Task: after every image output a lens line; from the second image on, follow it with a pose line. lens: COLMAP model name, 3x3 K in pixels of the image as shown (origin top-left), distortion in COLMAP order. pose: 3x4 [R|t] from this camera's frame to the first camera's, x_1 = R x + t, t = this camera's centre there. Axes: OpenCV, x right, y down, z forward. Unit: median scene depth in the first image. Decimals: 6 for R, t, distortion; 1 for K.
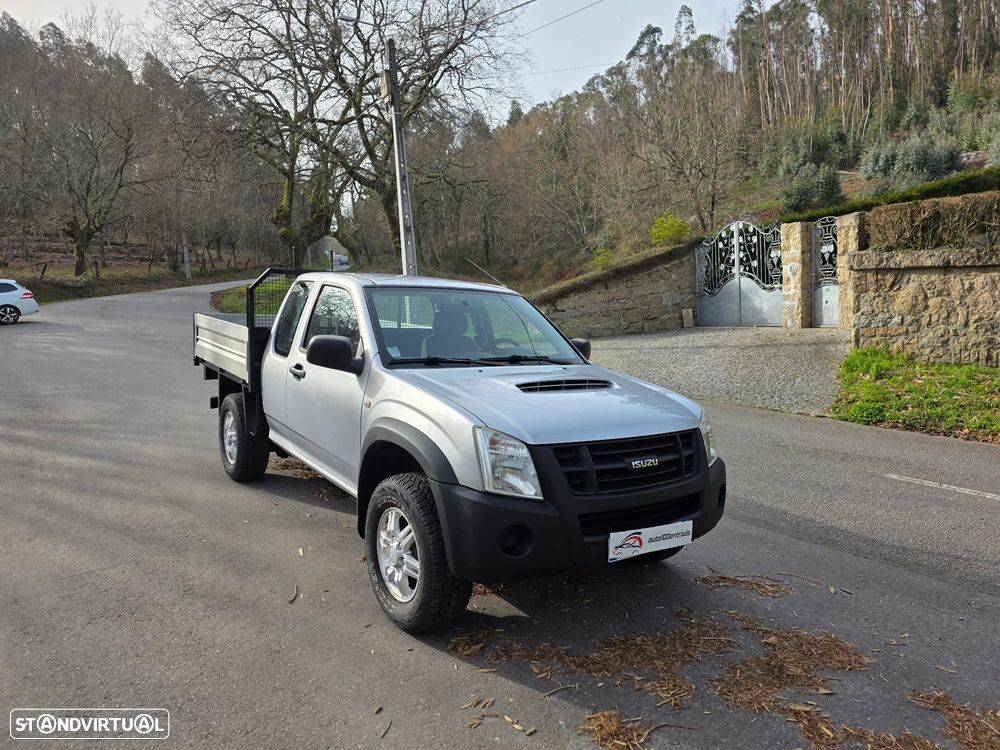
lens RADIAL K [[670.5, 0, 506.3], [0, 670.5, 384.3], [0, 0, 1]] dist [0.052230, -0.050279]
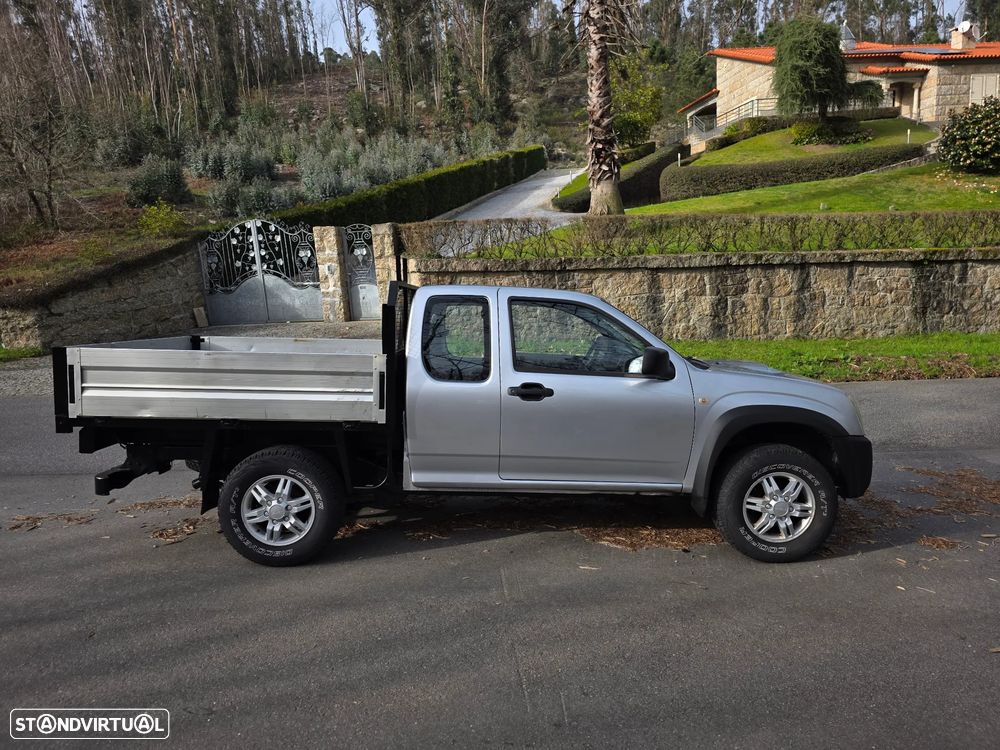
lens RADIAL K [[670.5, 0, 502.2], [0, 670.5, 378.9], [0, 0, 1]] dist [0.052230, -0.050279]
pose [[0.562505, -0.123466, 0.817523, -0.338066], [0.119557, 0.990541, 0.067334, -0.032423], [-0.818104, 0.059865, 0.571945, 0.151758]]
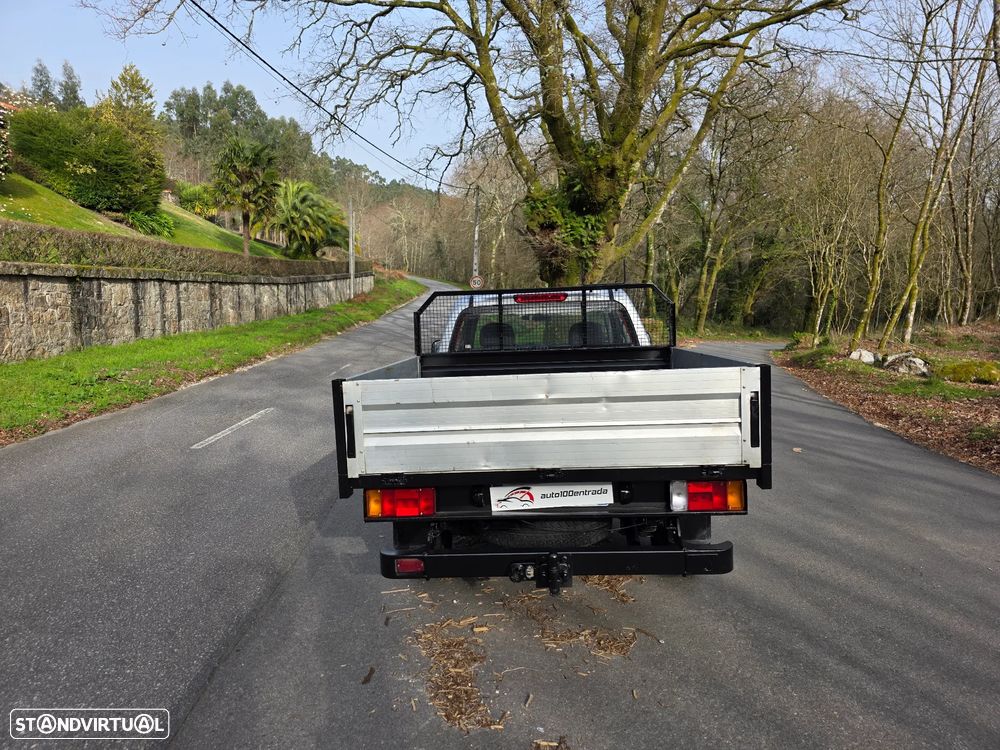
lens RADIAL K [[670.5, 0, 498.7], [0, 670.5, 383.3], [0, 0, 1]] dist [0.052230, -0.050279]
pose [[-0.790806, -0.077561, 0.607132, -0.268483], [0.079686, 0.970449, 0.227768, -0.092560], [-0.606857, 0.228500, -0.761257, 0.650681]]
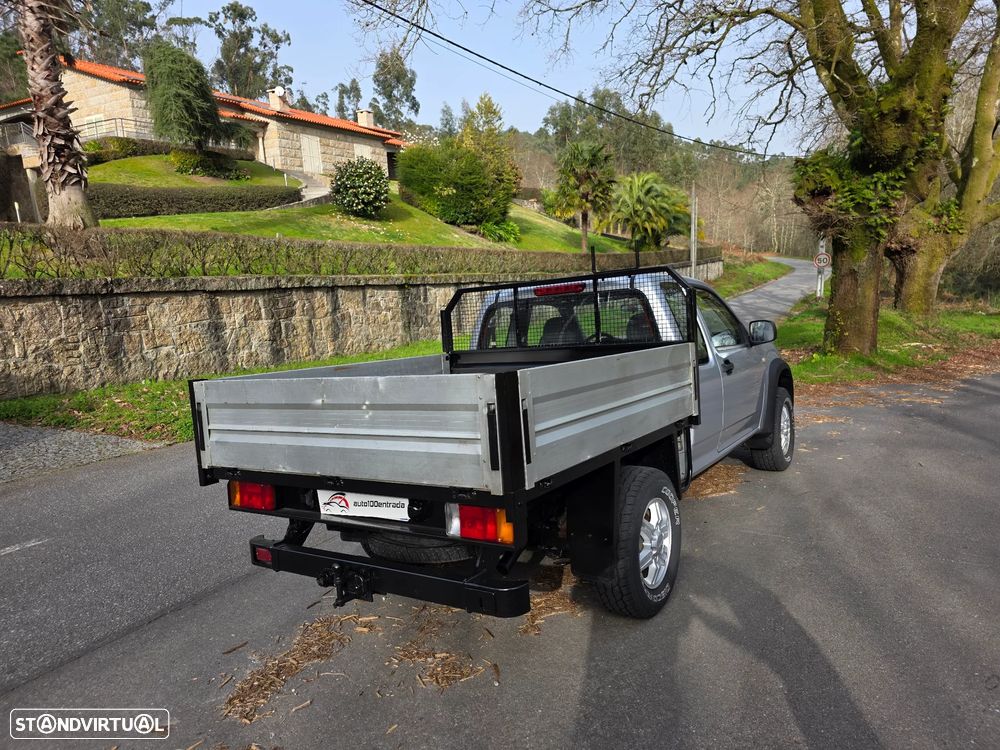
lens RADIAL K [[670.5, 0, 507.8], [0, 670.5, 385.6], [0, 0, 1]] dist [0.052230, -0.050279]
pose [[-0.374980, -0.103064, 0.921286, -0.354956], [0.172215, 0.968757, 0.178469, -0.072538], [-0.910896, 0.225582, -0.345516, 0.512240]]
